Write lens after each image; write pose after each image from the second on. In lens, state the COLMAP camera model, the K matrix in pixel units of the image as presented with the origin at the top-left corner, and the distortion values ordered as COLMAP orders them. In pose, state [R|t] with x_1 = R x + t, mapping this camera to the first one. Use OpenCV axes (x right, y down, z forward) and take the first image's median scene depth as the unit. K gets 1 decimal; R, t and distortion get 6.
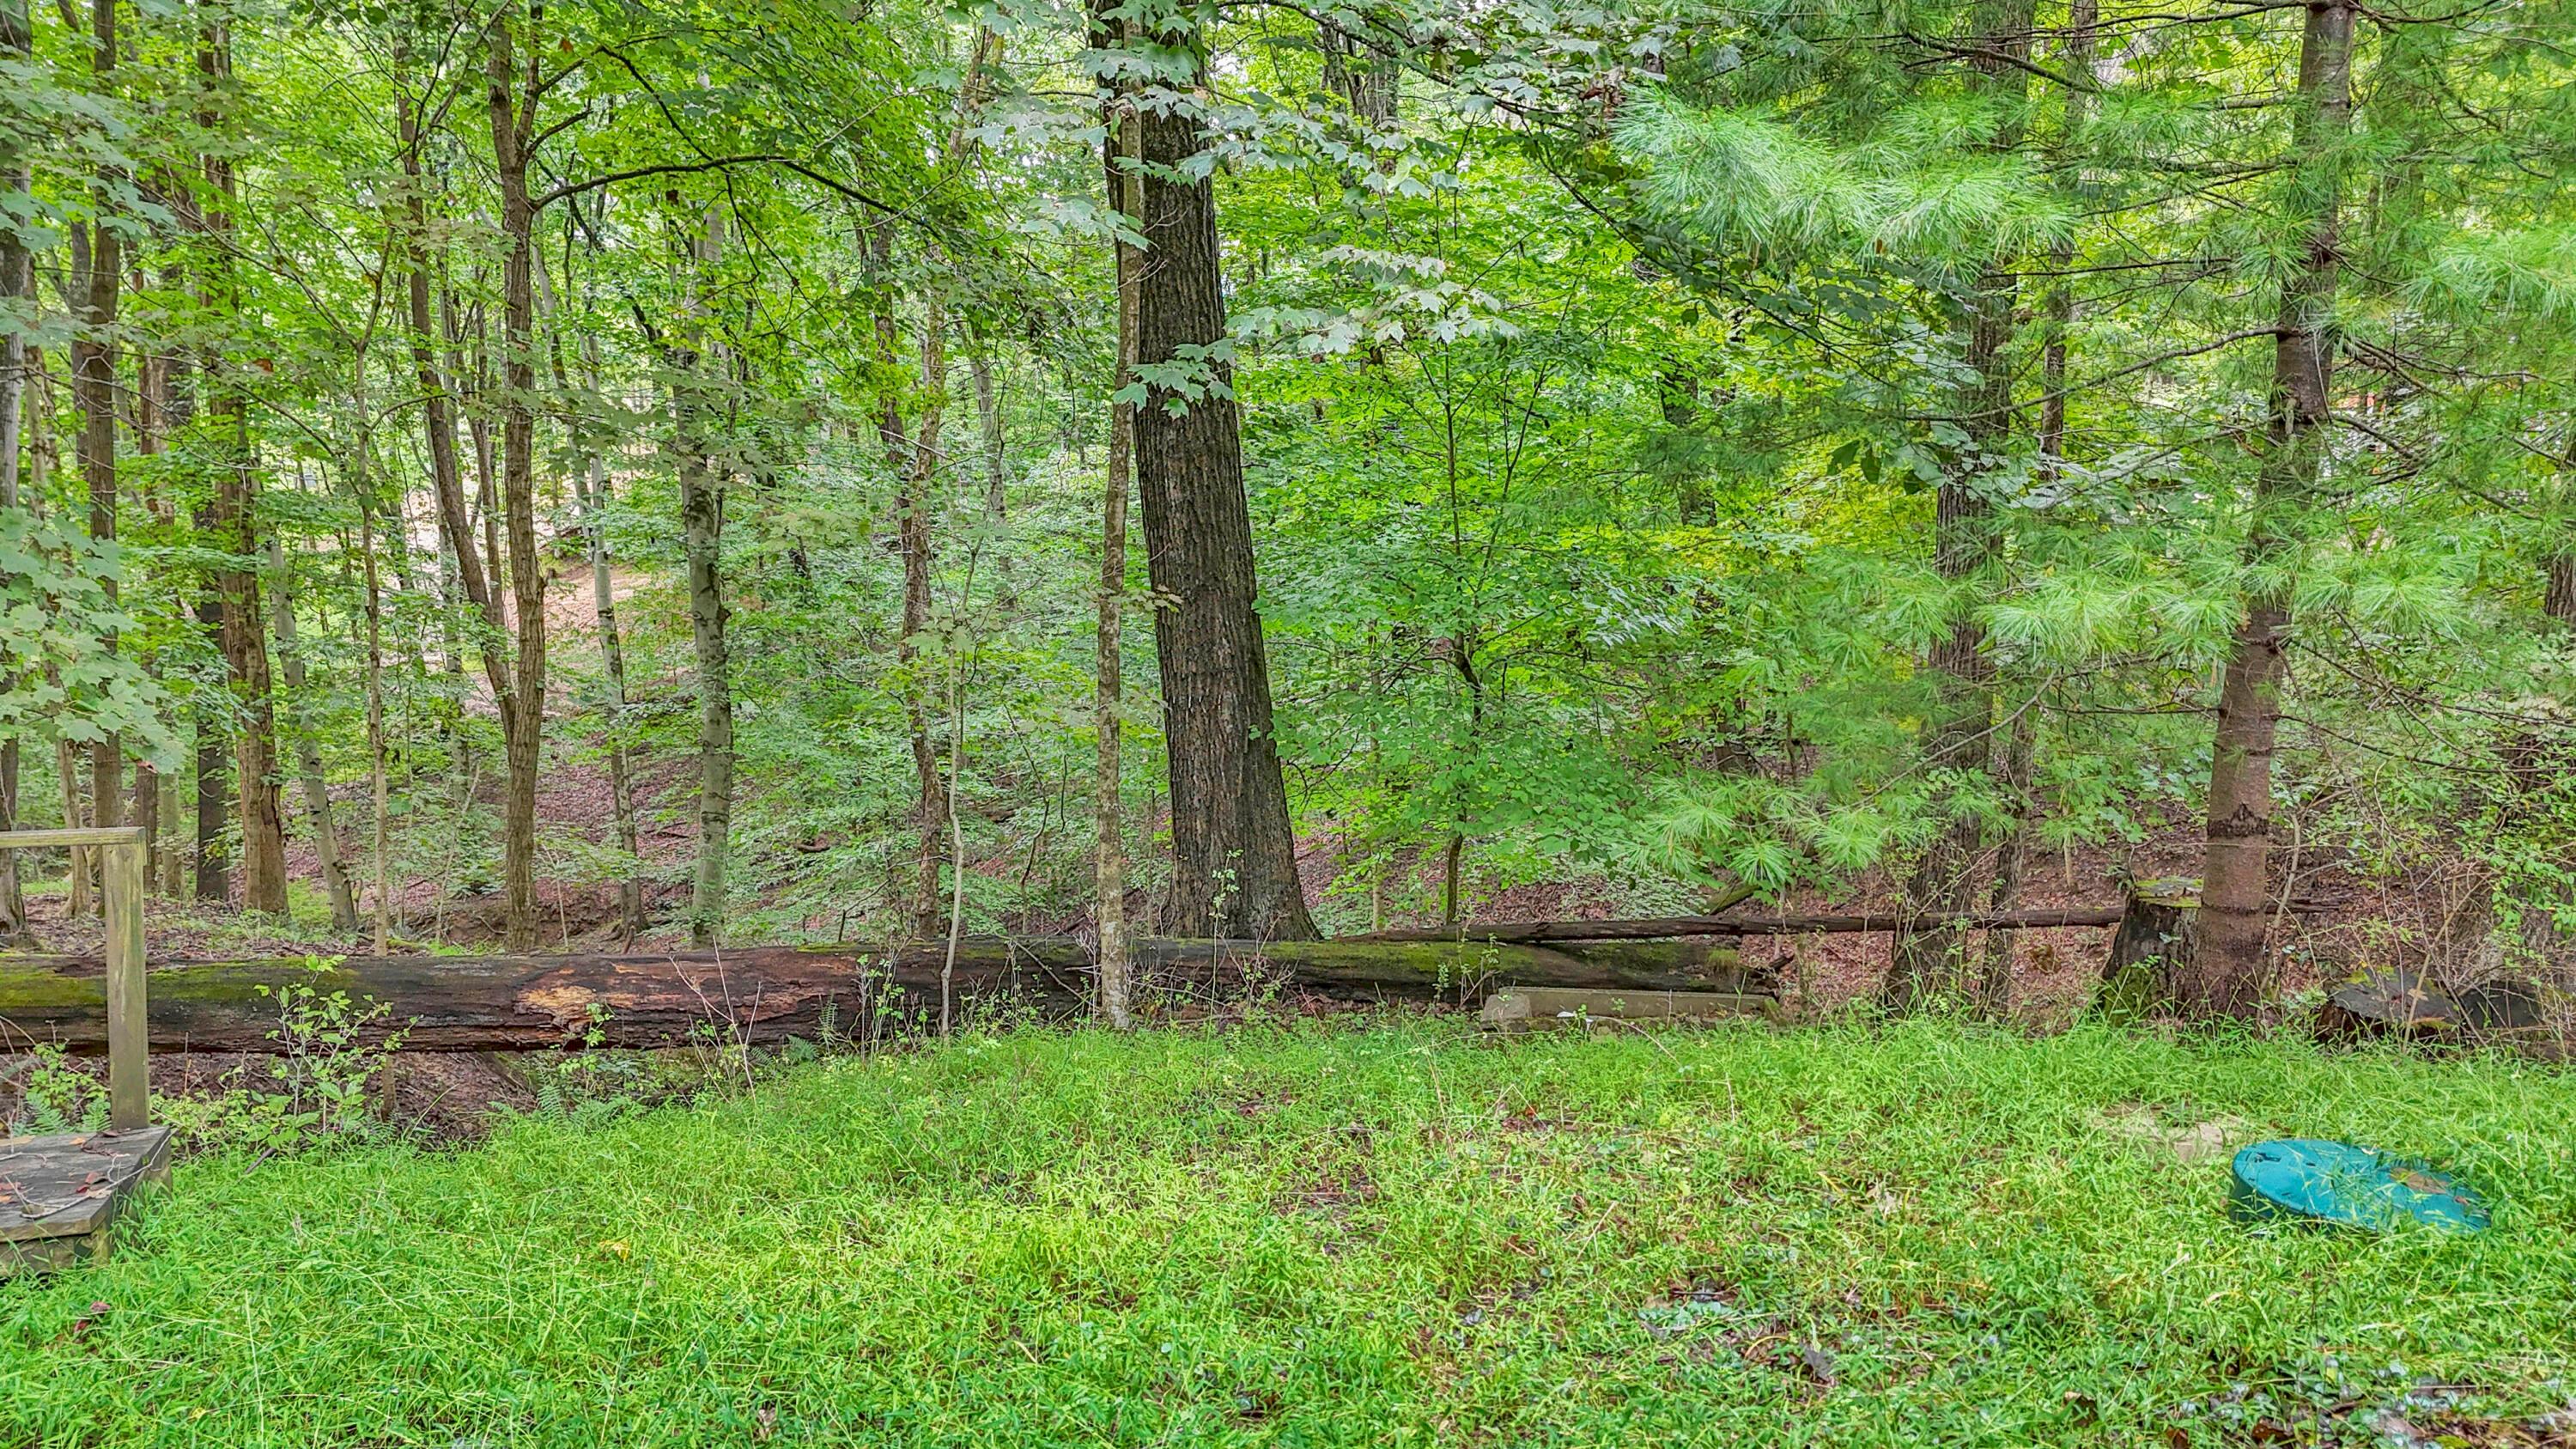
lens RADIAL K [[1949.3, 0, 1287.3], [0, 1949.3, 715.6], [0, 0, 1]] dist [0.056154, -0.018539]
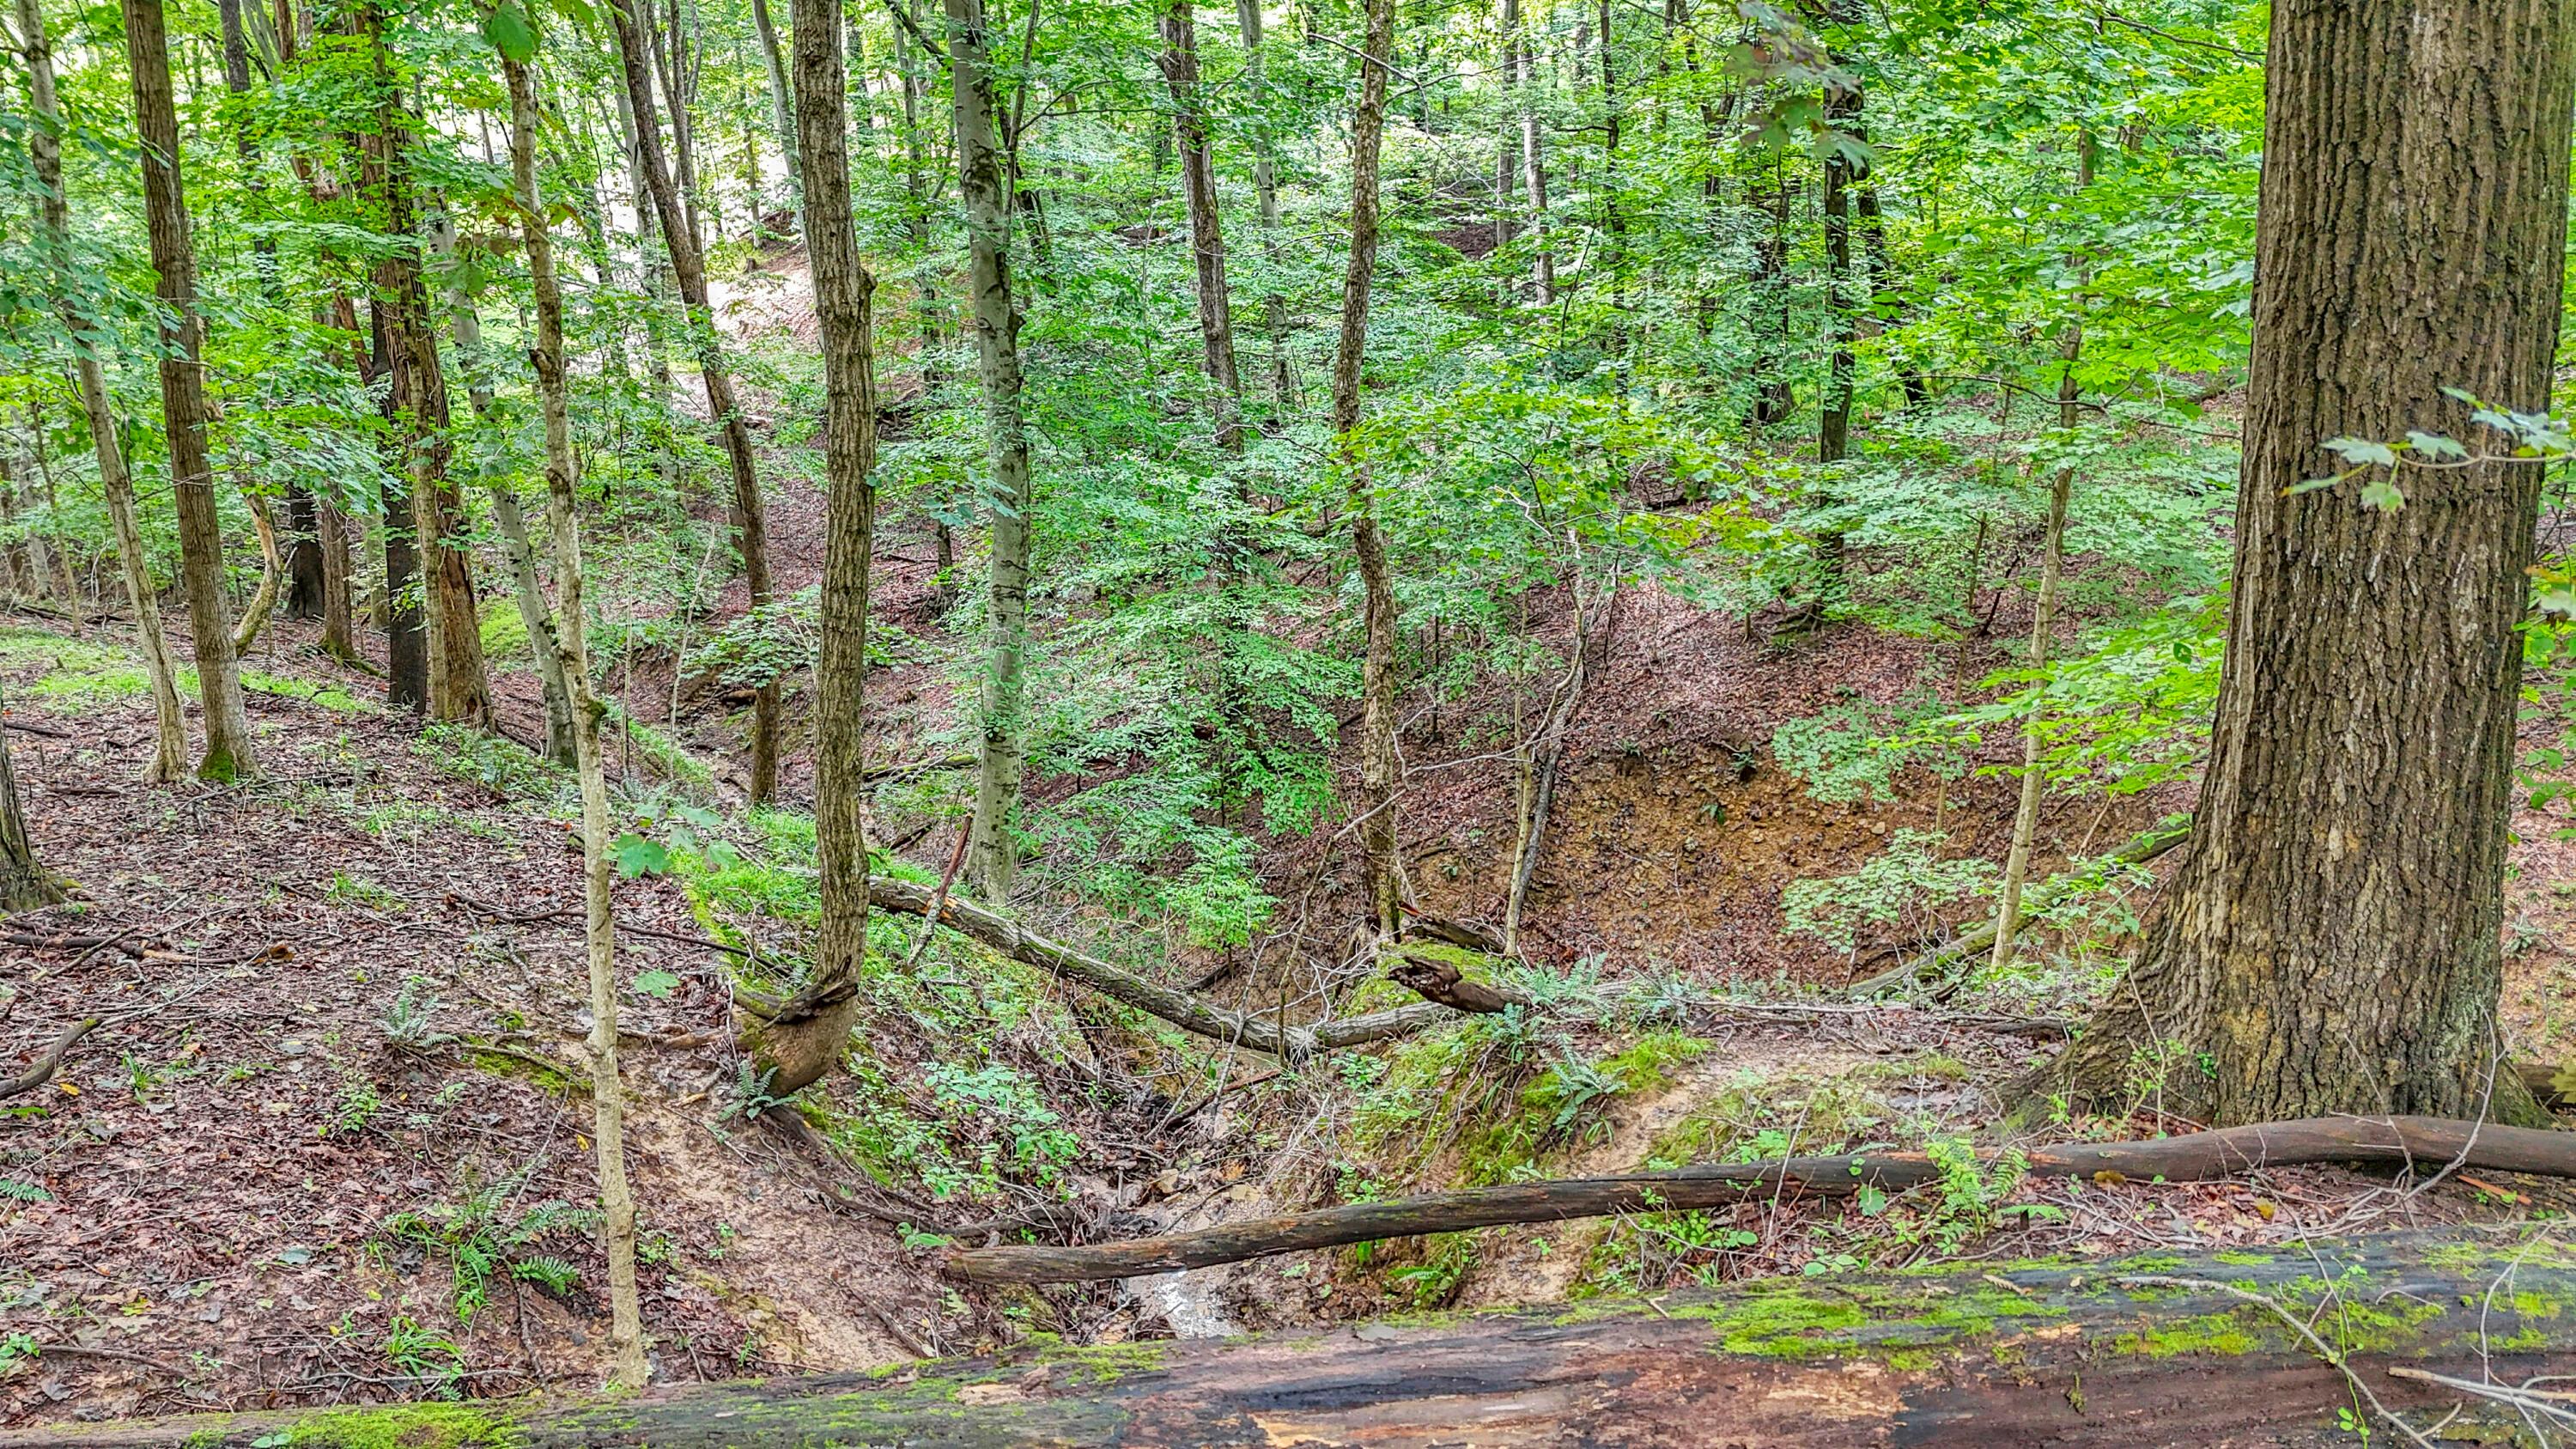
lens RADIAL K [[1949.3, 0, 1292.6], [0, 1949.3, 729.5], [0, 0, 1]] dist [0.056154, -0.018539]
pose [[0.995895, 0.024222, -0.087213, -0.112241], [-0.010113, 0.987274, 0.158709, -0.017573], [0.089947, -0.157176, 0.983466, 0.245886]]
